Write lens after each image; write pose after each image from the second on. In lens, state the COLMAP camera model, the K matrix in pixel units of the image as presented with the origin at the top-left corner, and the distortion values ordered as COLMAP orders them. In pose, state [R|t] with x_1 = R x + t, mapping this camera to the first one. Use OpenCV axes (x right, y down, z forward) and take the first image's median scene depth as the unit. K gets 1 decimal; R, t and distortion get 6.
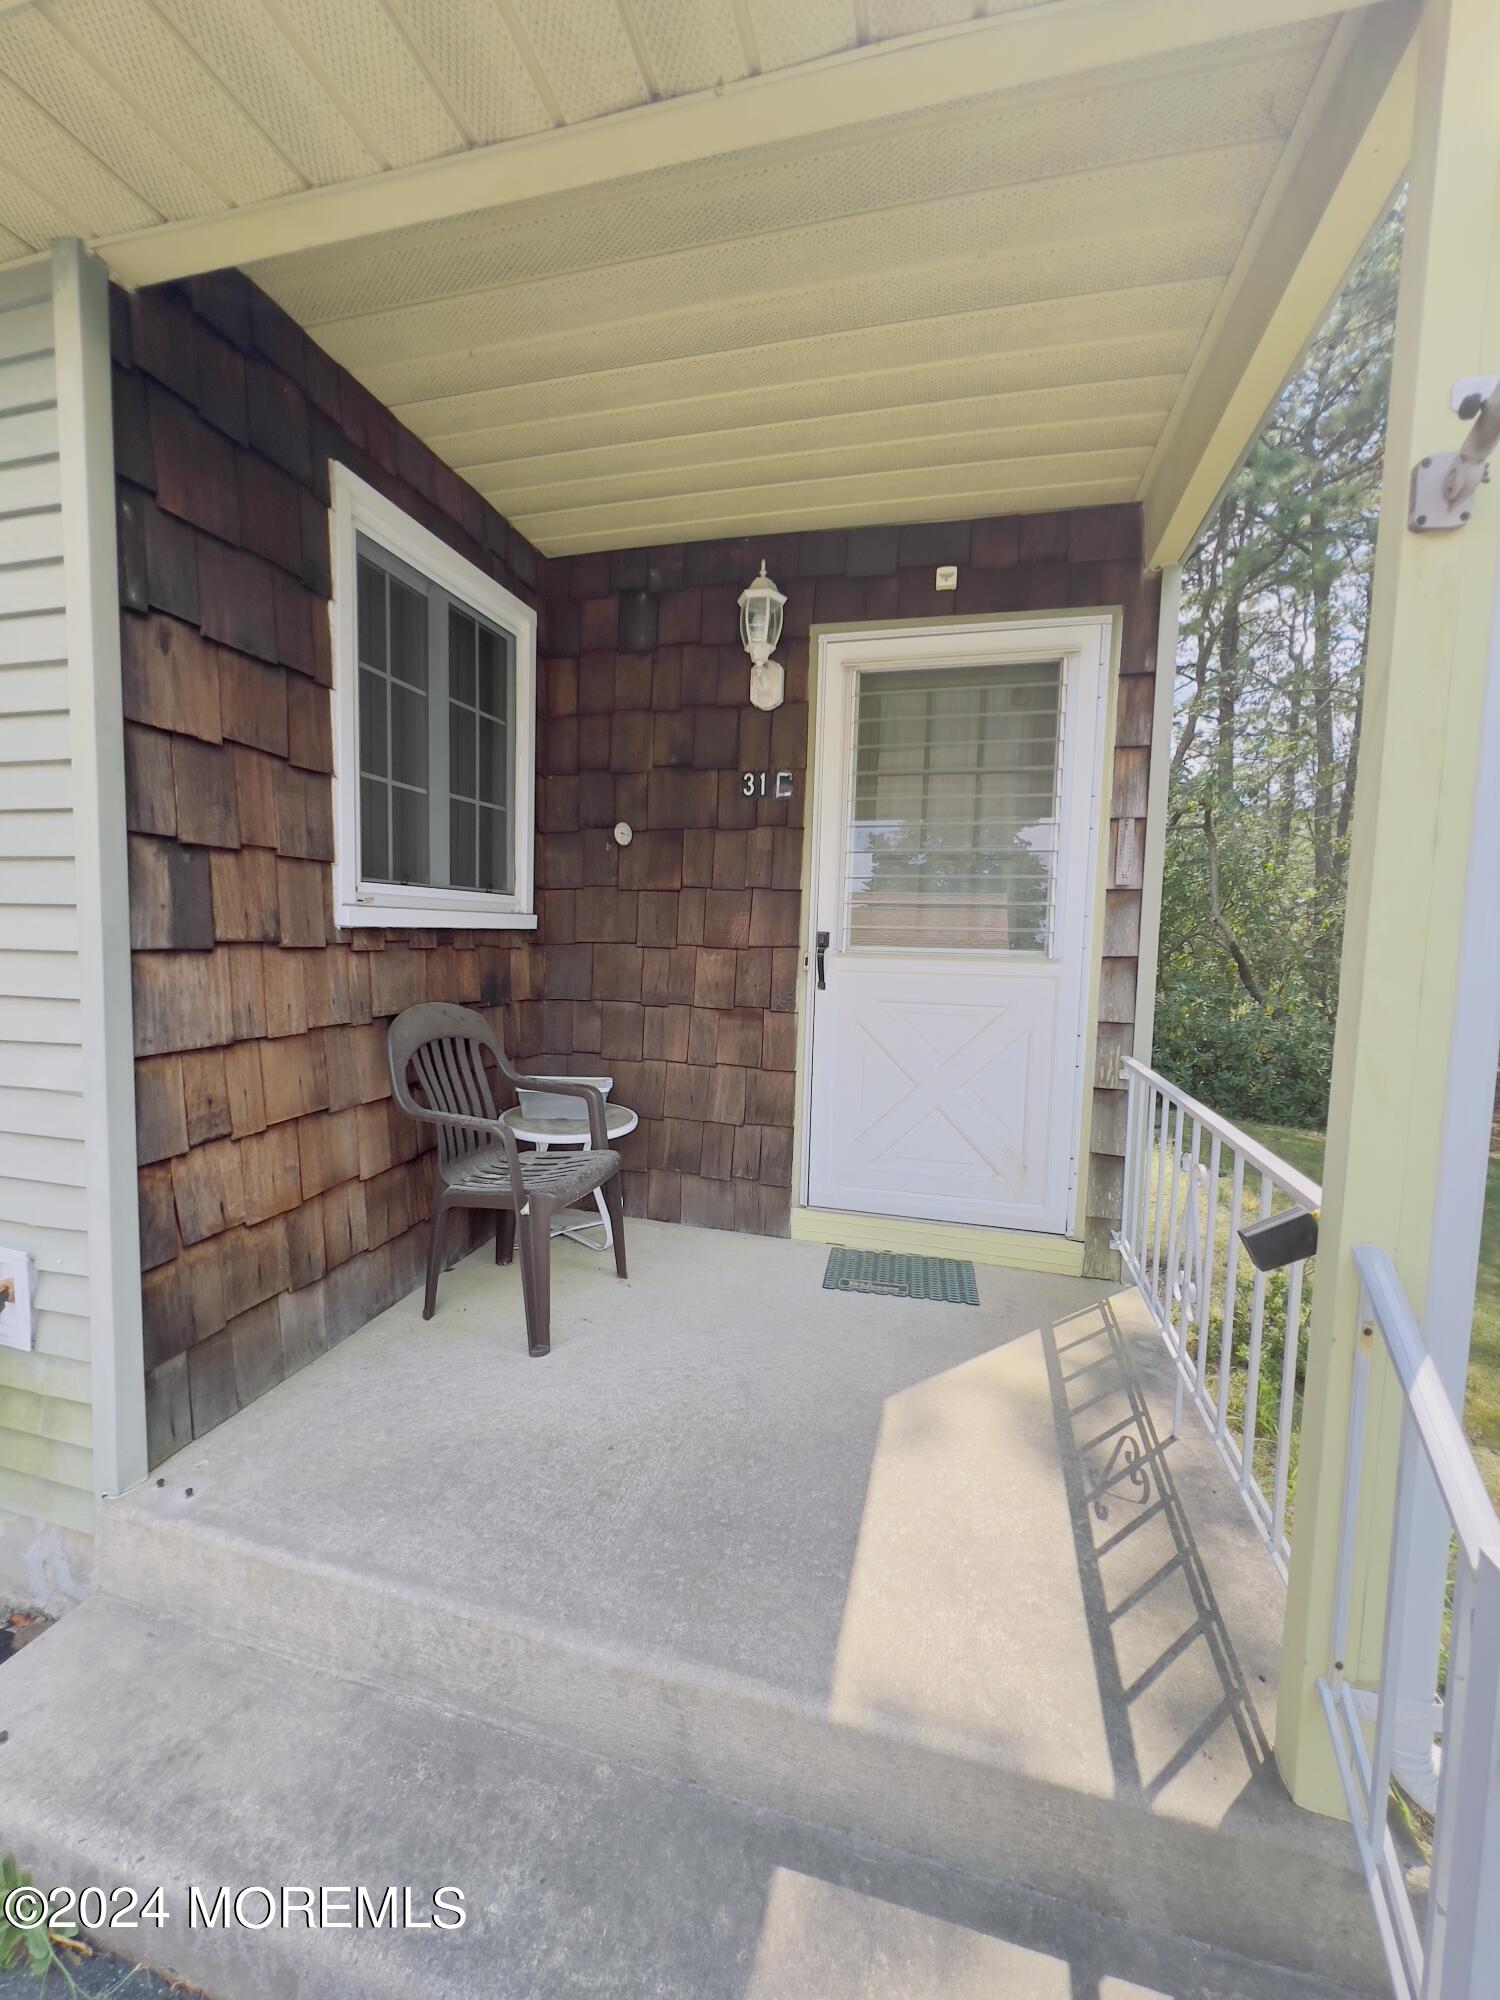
lens RADIAL K [[804.1, 0, 747.8], [0, 804.1, 1002.2], [0, 0, 1]] dist [-0.003775, 0.000264]
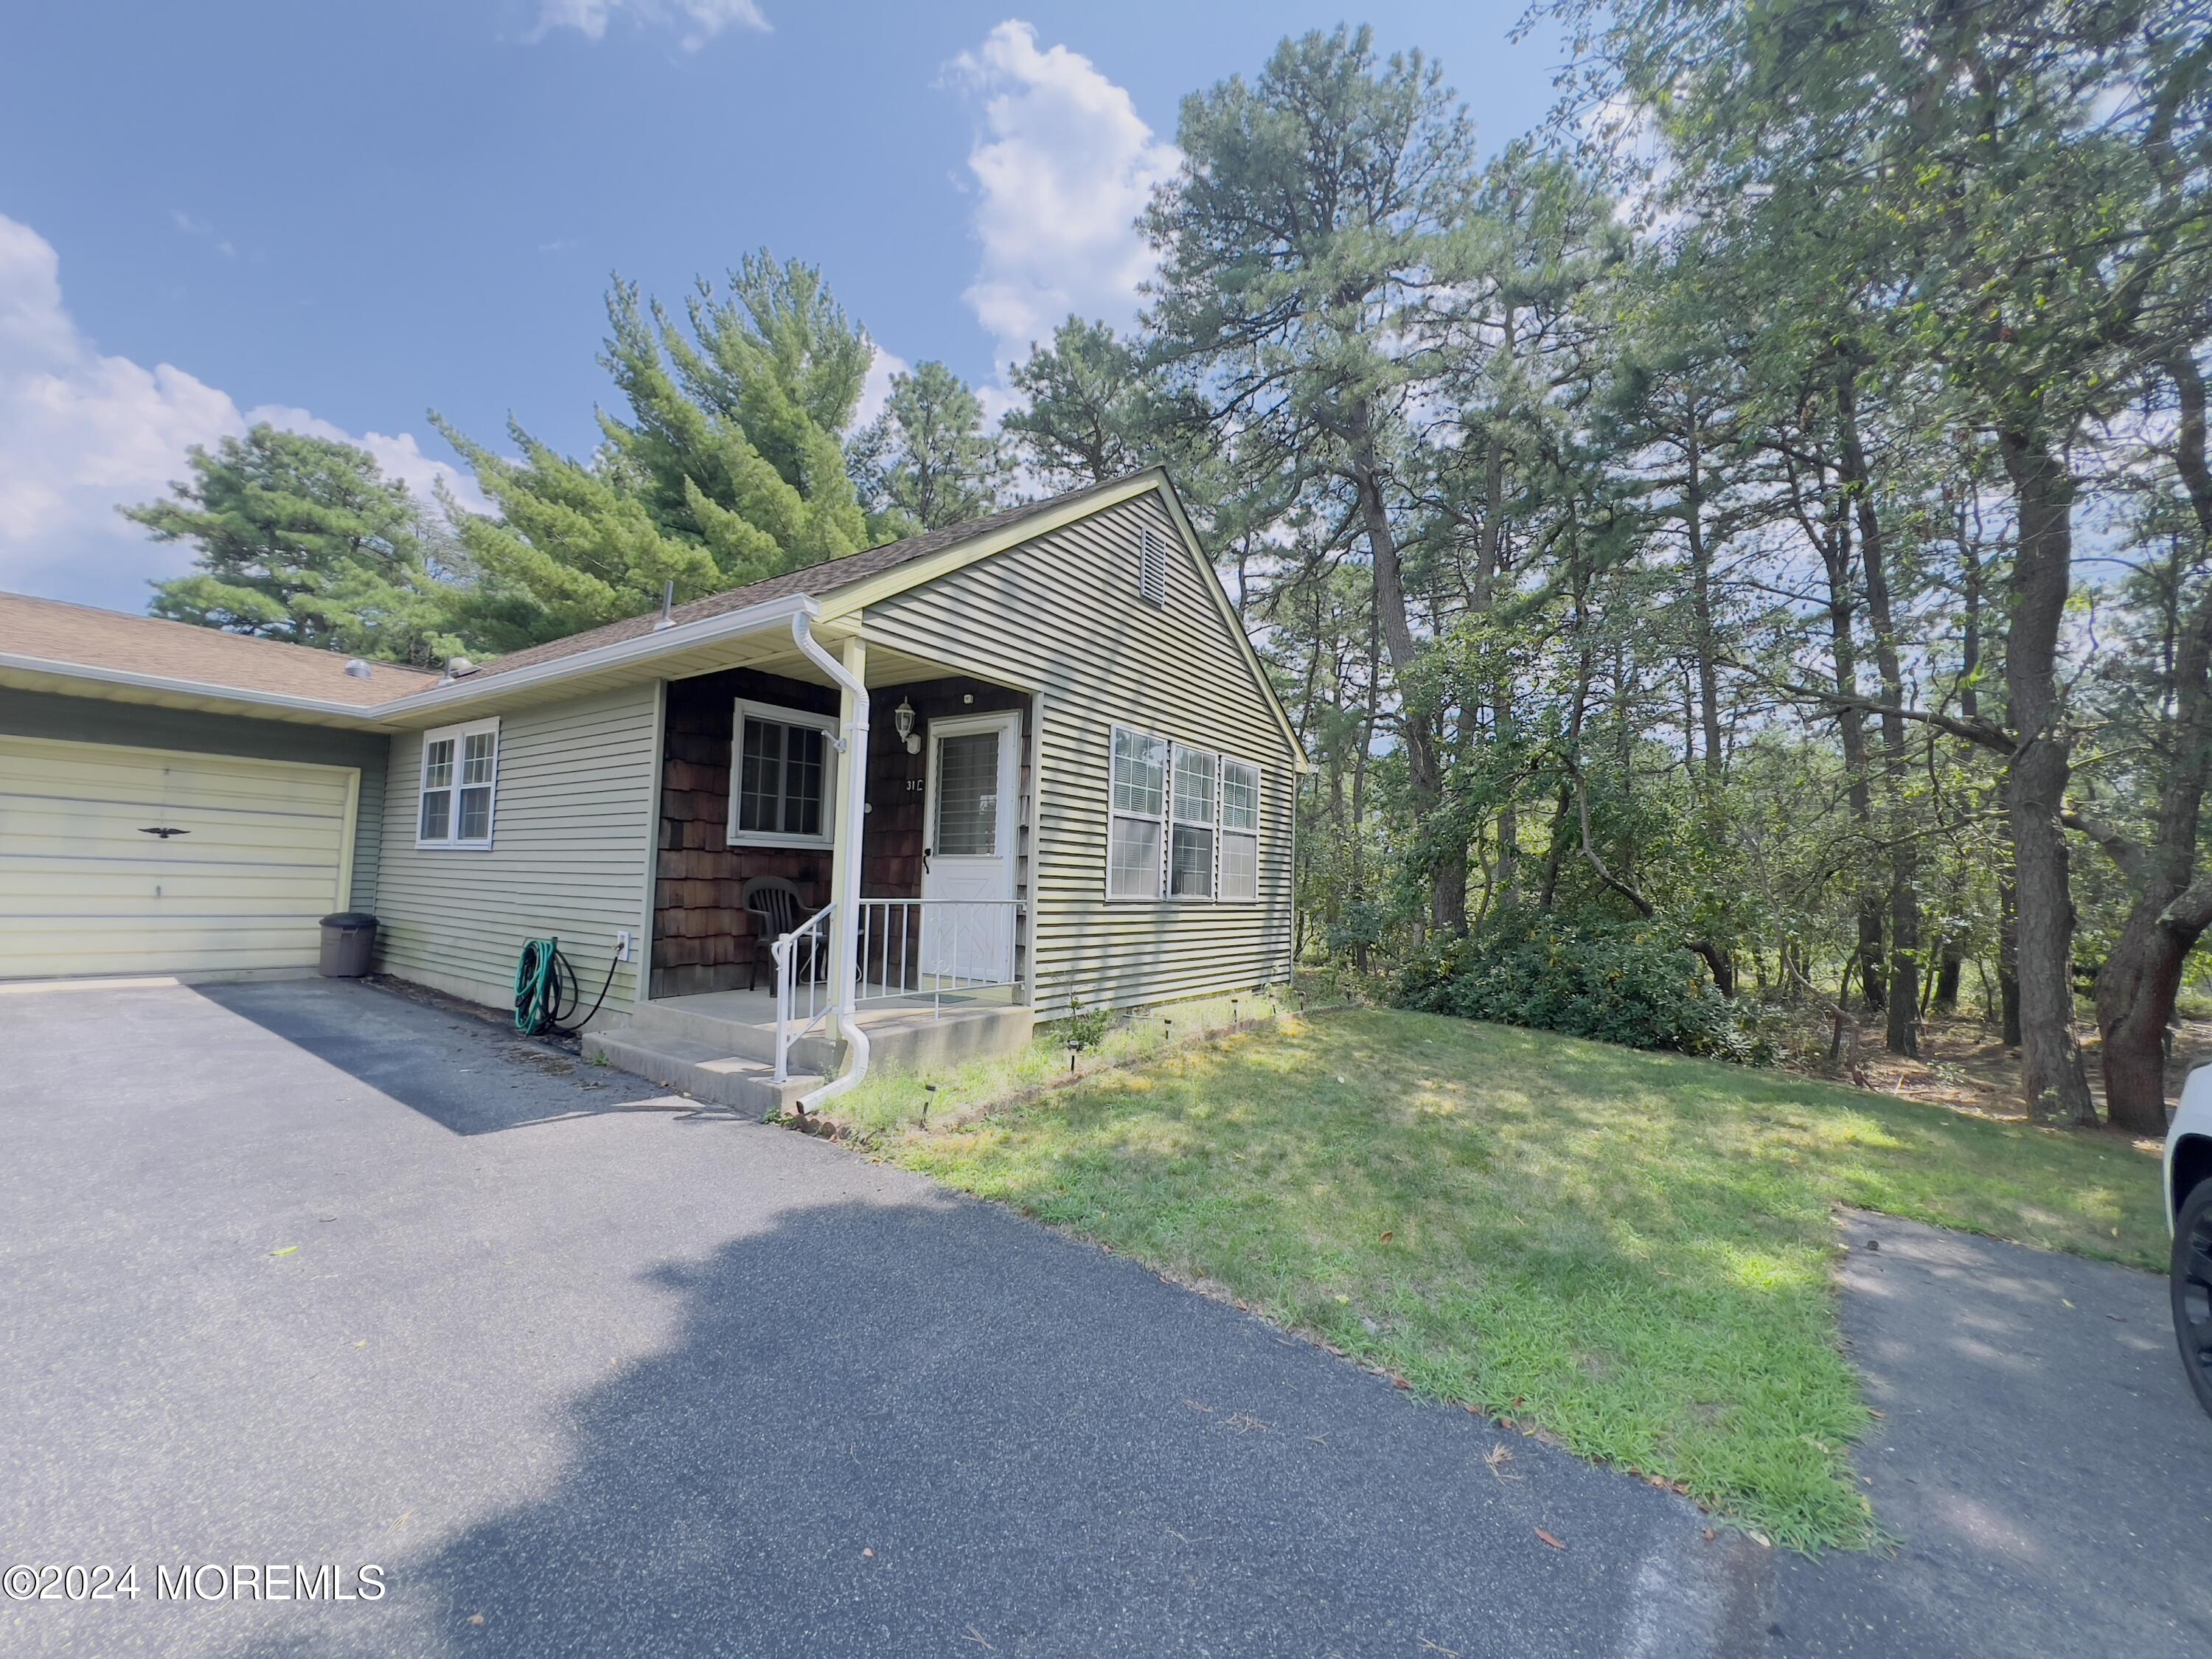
lens RADIAL K [[889.4, 0, 1111.1], [0, 889.4, 832.5], [0, 0, 1]] dist [-0.003775, 0.000264]
pose [[0.937277, -0.022373, -0.347866, 1.920237], [-0.031408, 0.988459, -0.148198, 0.295919], [0.347167, 0.149828, 0.925757, -1.522062]]
